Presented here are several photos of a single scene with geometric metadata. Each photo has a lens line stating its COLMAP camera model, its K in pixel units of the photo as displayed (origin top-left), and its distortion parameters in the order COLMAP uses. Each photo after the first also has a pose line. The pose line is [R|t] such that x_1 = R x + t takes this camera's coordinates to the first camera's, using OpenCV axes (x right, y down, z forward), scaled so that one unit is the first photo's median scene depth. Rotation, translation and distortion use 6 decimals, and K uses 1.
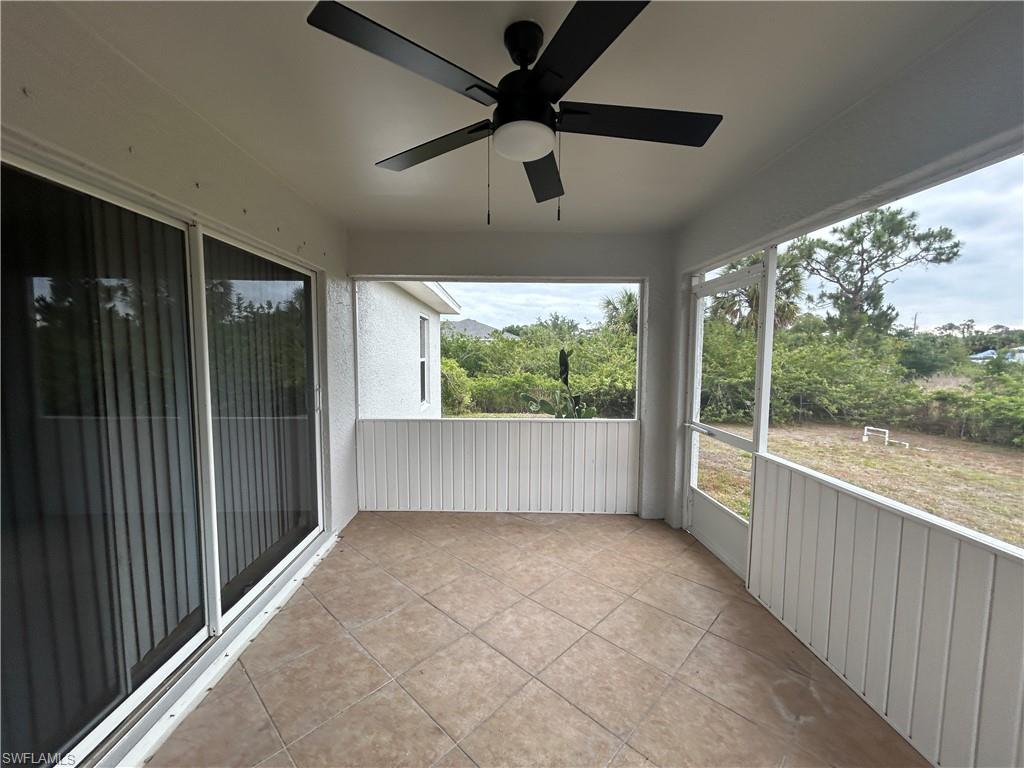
lens RADIAL K [[415.6, 0, 510.5], [0, 415.6, 383.7], [0, 0, 1]] dist [-0.001375, 0.000652]
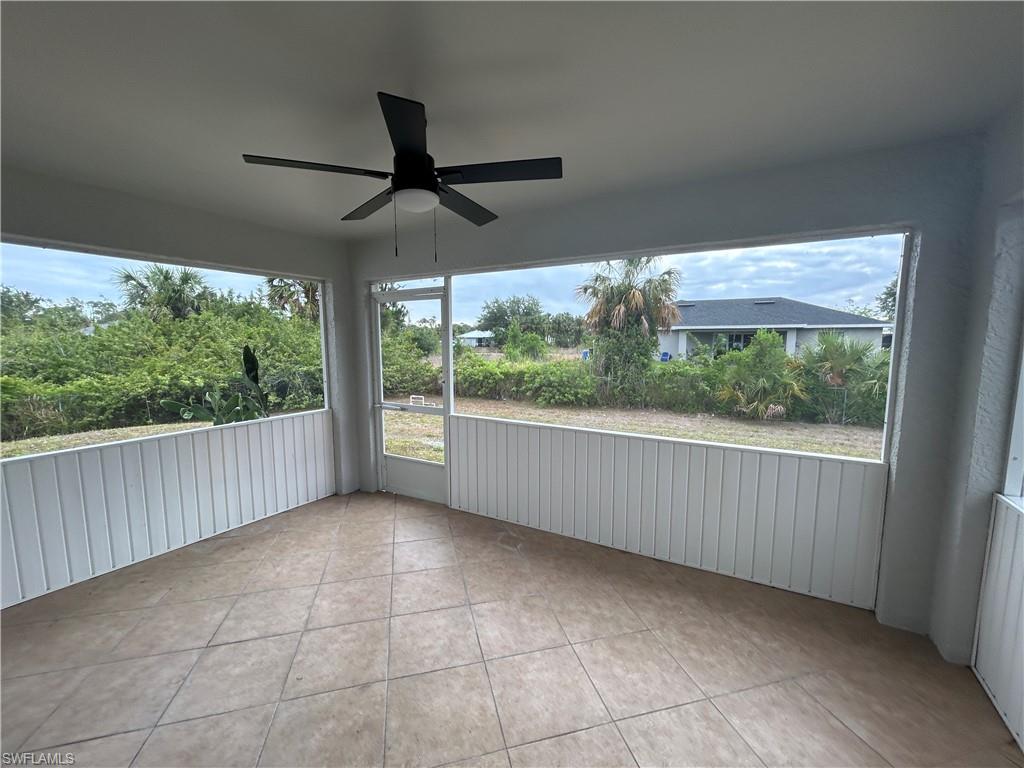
lens RADIAL K [[415.6, 0, 510.5], [0, 415.6, 383.7], [0, 0, 1]] dist [-0.001375, 0.000652]
pose [[0.526793, -0.096248, 0.844526, -0.357570], [0.070518, 0.995092, 0.069421, -0.020799], [-0.847063, 0.022984, 0.530995, 0.012876]]
